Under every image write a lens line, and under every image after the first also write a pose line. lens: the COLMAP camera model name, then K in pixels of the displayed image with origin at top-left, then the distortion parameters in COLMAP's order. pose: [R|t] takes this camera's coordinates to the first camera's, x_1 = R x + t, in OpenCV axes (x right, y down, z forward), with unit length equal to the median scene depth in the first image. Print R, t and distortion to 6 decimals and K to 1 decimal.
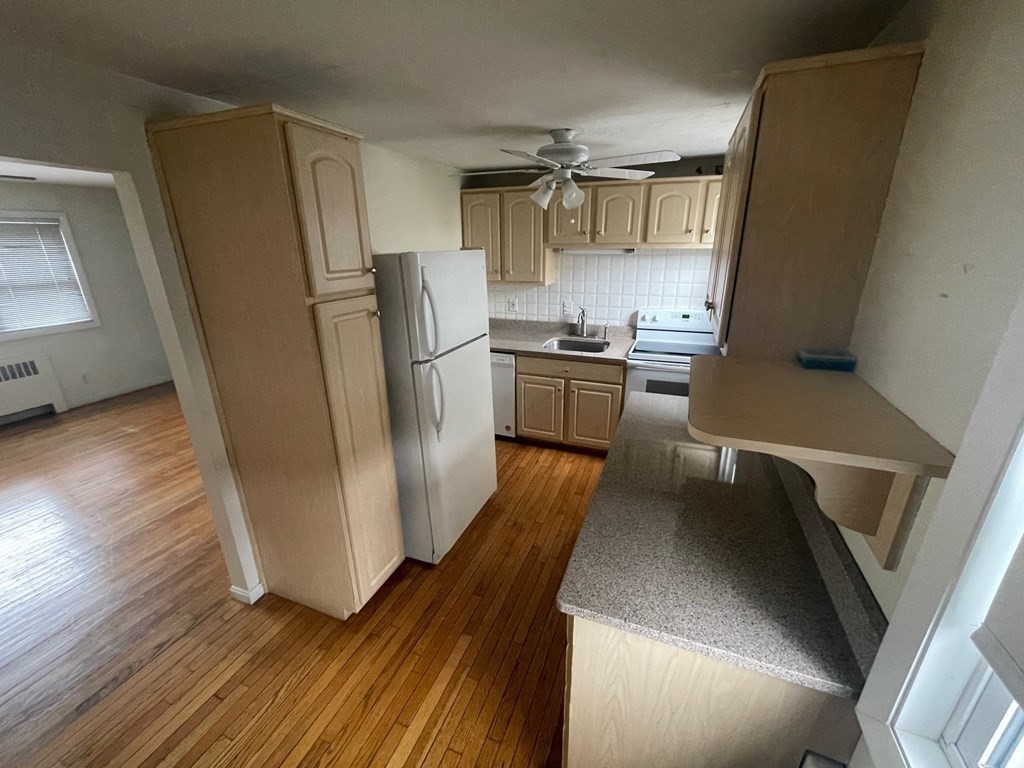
lens RADIAL K [[412.6, 0, 513.8], [0, 412.6, 383.6], [0, 0, 1]] dist [-0.004717, 0.000092]
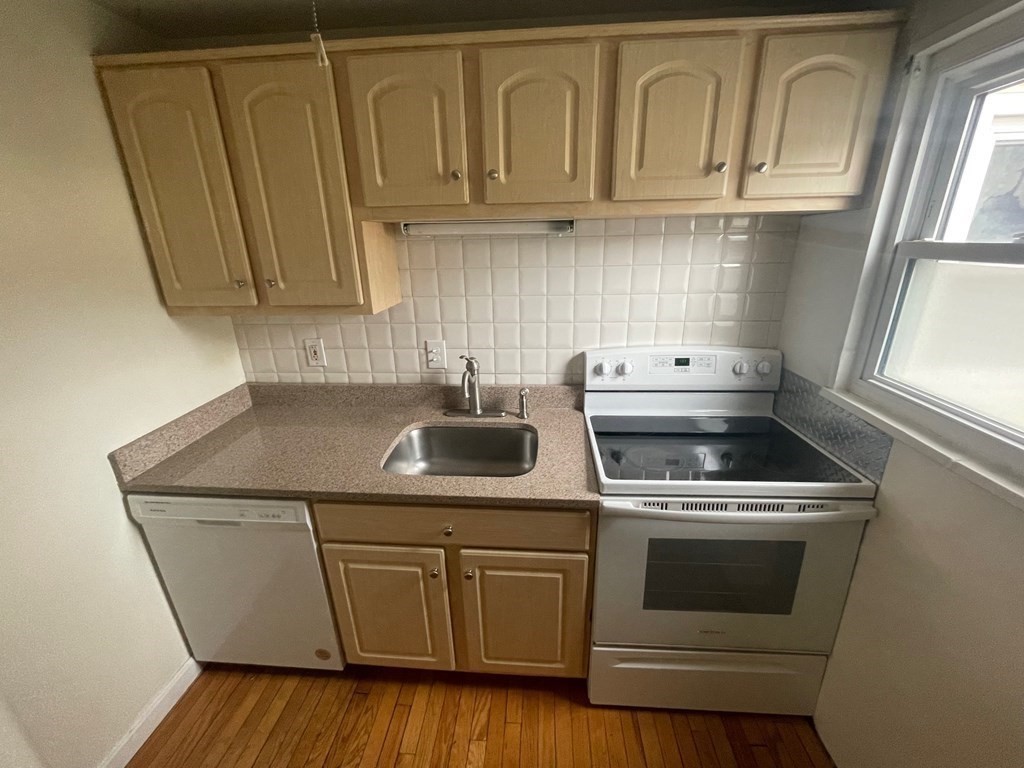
lens RADIAL K [[412.6, 0, 514.5], [0, 412.6, 384.2], [0, 0, 1]] dist [-0.004717, 0.000092]
pose [[0.954778, -0.105319, 0.278041, 0.093278], [0.106404, 0.994260, 0.011230, -0.164450], [-0.277628, 0.018863, 0.960503, 0.595569]]
